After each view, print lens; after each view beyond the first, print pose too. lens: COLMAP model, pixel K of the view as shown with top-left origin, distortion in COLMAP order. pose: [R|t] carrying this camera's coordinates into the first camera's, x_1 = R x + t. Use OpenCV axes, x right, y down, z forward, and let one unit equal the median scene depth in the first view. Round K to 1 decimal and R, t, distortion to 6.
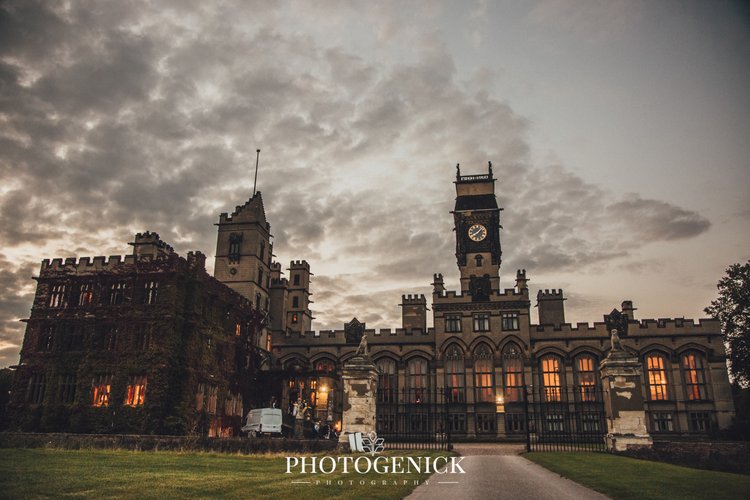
lens RADIAL K [[622.0, 0, 375.0], [0, 622.0, 250.0], [0, 0, 1]] dist [-0.003897, -0.108443]
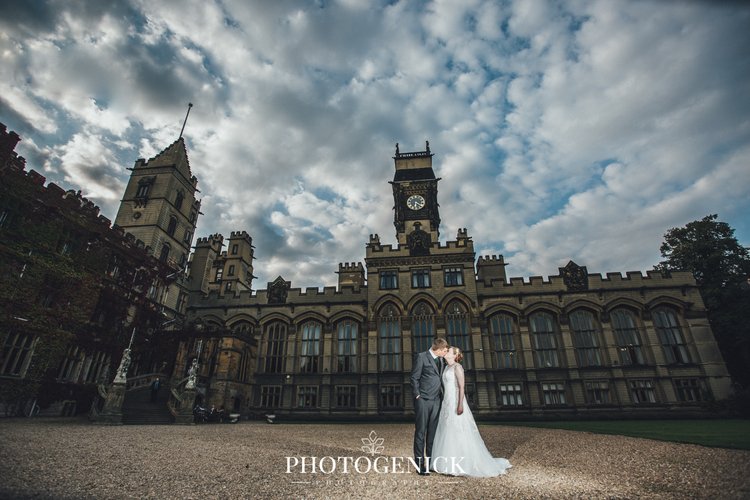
lens RADIAL K [[372.0, 0, 375.0], [0, 372.0, 250.0], [0, 0, 1]] dist [-0.050353, 0.000416]
pose [[0.998503, 0.016008, 0.052298, 0.078329], [-0.009502, 0.992441, -0.122353, 0.140384], [-0.053861, 0.121673, 0.991108, 0.476709]]
